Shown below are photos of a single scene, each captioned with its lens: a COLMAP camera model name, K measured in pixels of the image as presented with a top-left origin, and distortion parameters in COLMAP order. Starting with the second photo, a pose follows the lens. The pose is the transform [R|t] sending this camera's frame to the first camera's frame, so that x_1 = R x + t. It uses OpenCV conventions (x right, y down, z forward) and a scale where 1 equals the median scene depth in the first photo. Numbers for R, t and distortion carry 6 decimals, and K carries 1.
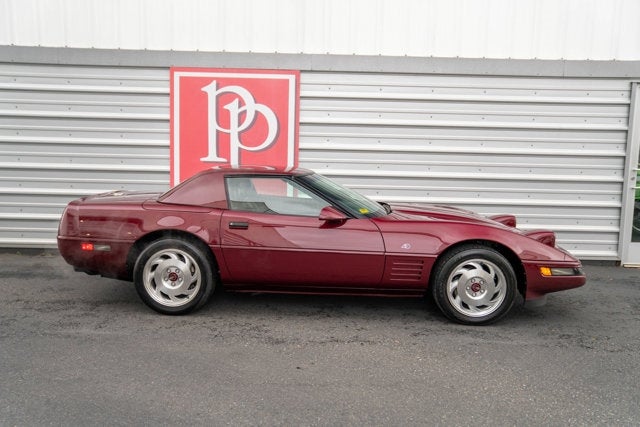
lens RADIAL K [[590.8, 0, 315.6], [0, 590.8, 214.4], [0, 0, 1]] dist [0.013956, 0.000000]
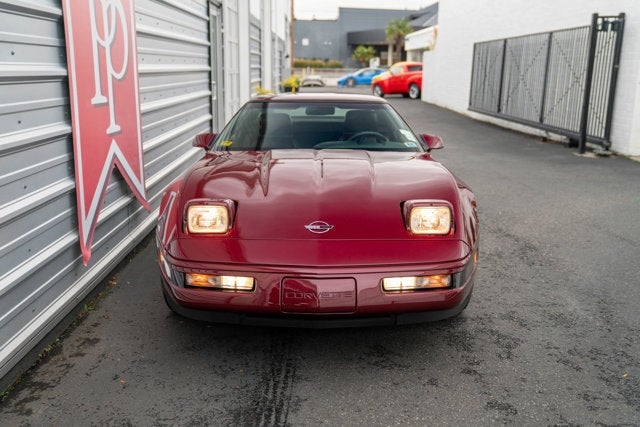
lens RADIAL K [[709.7, 0, 317.4], [0, 709.7, 210.4], [0, 0, 1]] dist [0.091360, 0.000000]
pose [[-0.002313, -0.220964, 0.975279, -0.818344], [0.115737, 0.968669, 0.219741, -0.116786], [-0.993277, 0.113385, 0.023333, 0.817089]]
